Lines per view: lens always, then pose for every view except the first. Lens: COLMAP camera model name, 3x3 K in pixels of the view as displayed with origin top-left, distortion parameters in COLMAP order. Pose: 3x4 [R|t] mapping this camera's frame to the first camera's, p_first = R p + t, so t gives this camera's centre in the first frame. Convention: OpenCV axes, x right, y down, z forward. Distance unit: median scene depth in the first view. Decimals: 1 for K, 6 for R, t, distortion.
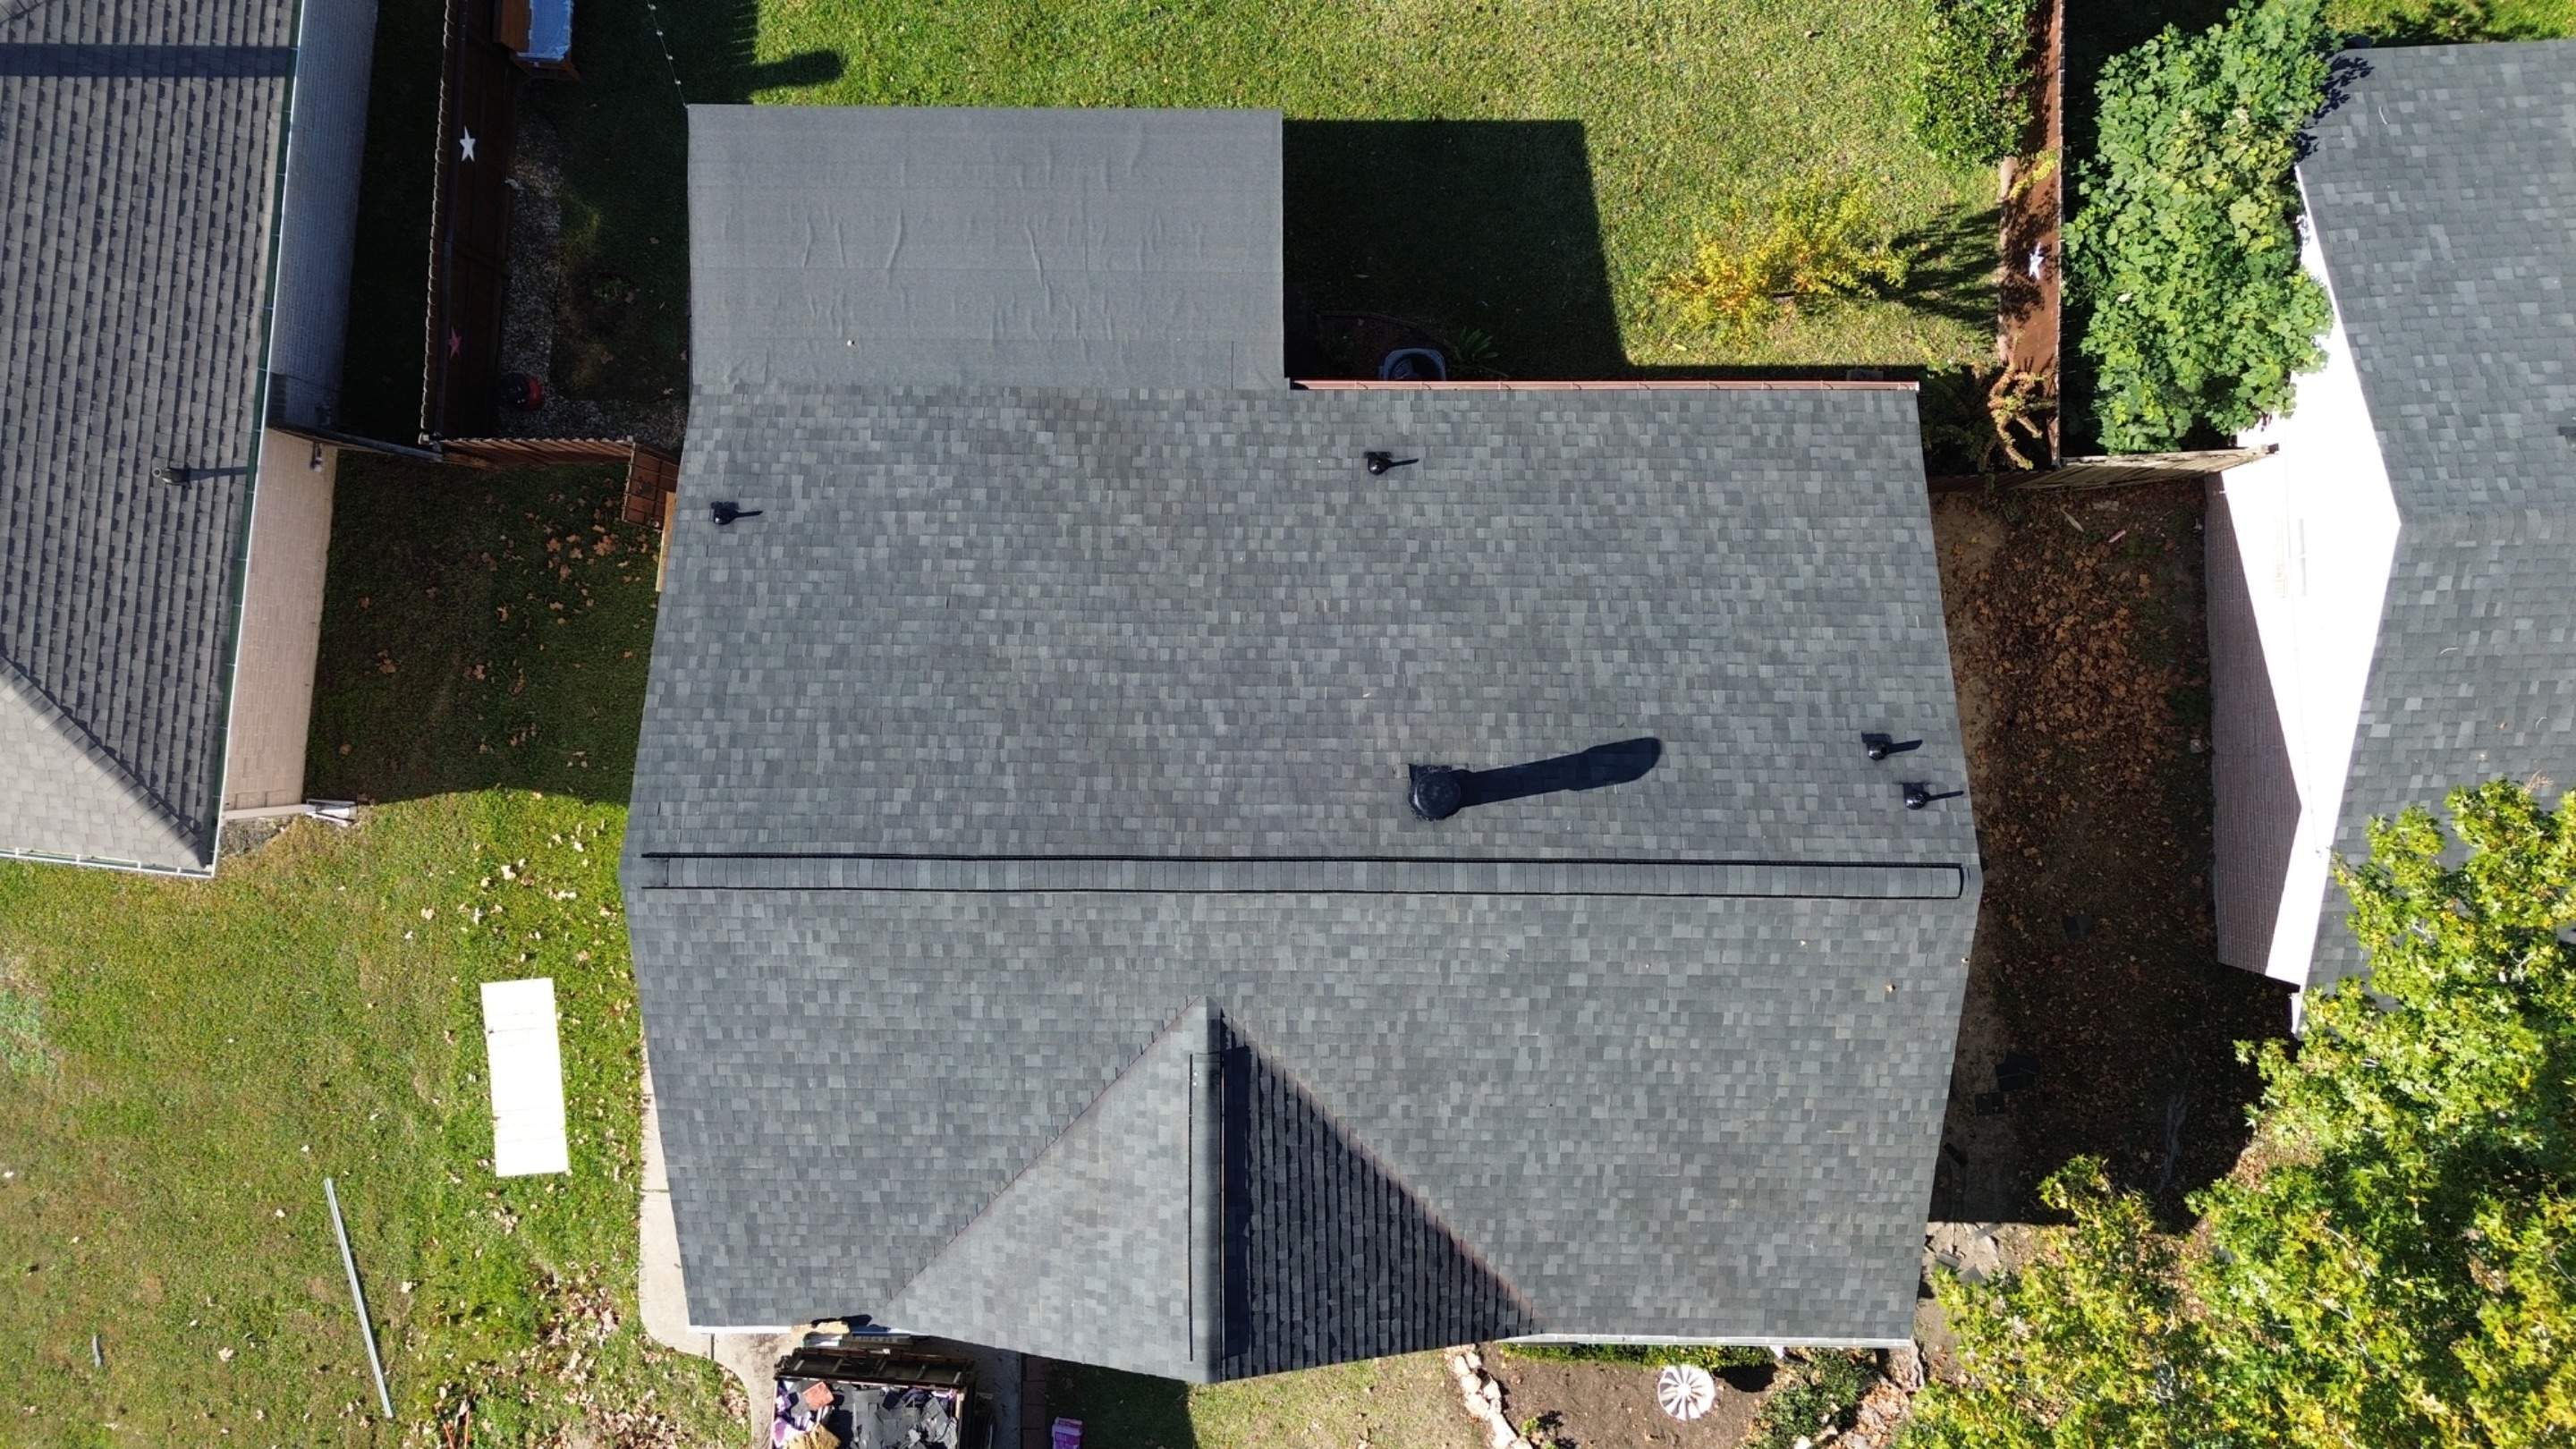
lens RADIAL K [[1817.1, 0, 1288.0], [0, 1817.1, 724.5], [0, 0, 1]] dist [0.090781, -0.086877]
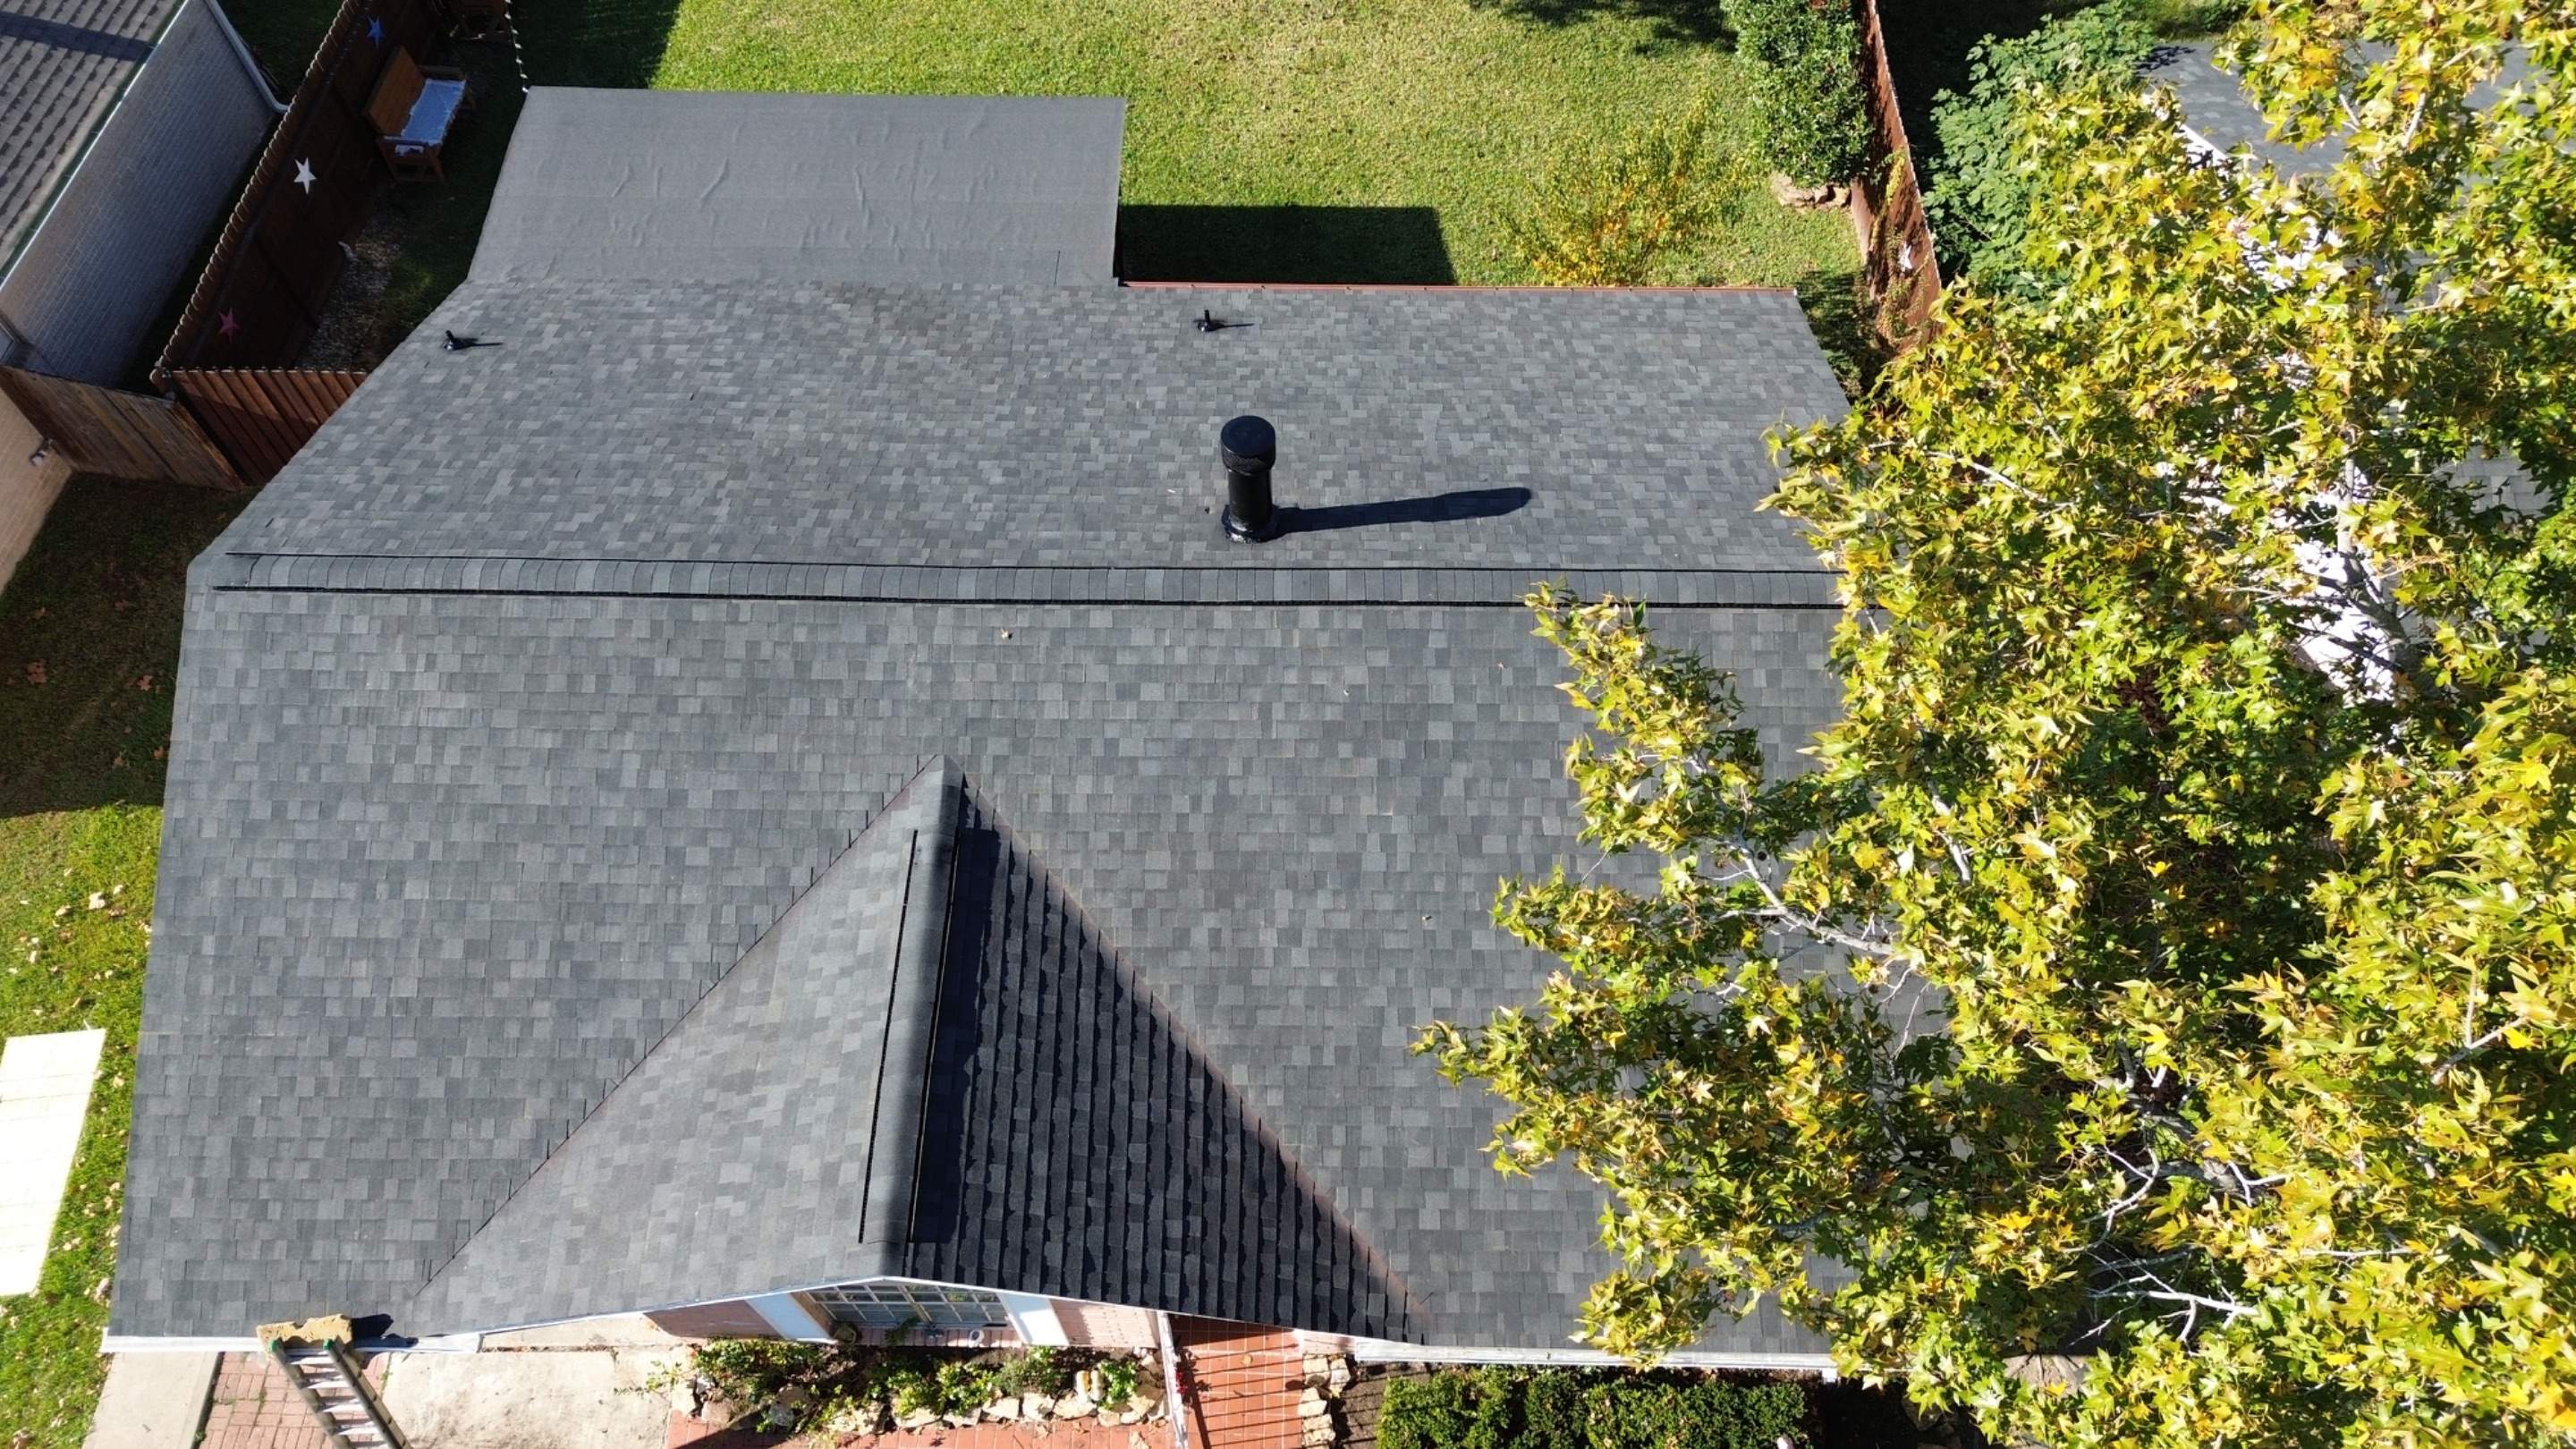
lens RADIAL K [[1833.6, 0, 1288.2], [0, 1833.6, 717.6], [0, 0, 1]] dist [0.079079, -0.076668]
pose [[0.999887, 0.012688, 0.008054, 0.085572], [-0.006507, 0.848591, -0.529009, 0.511355], [-0.013547, 0.528897, 0.848578, 0.338997]]
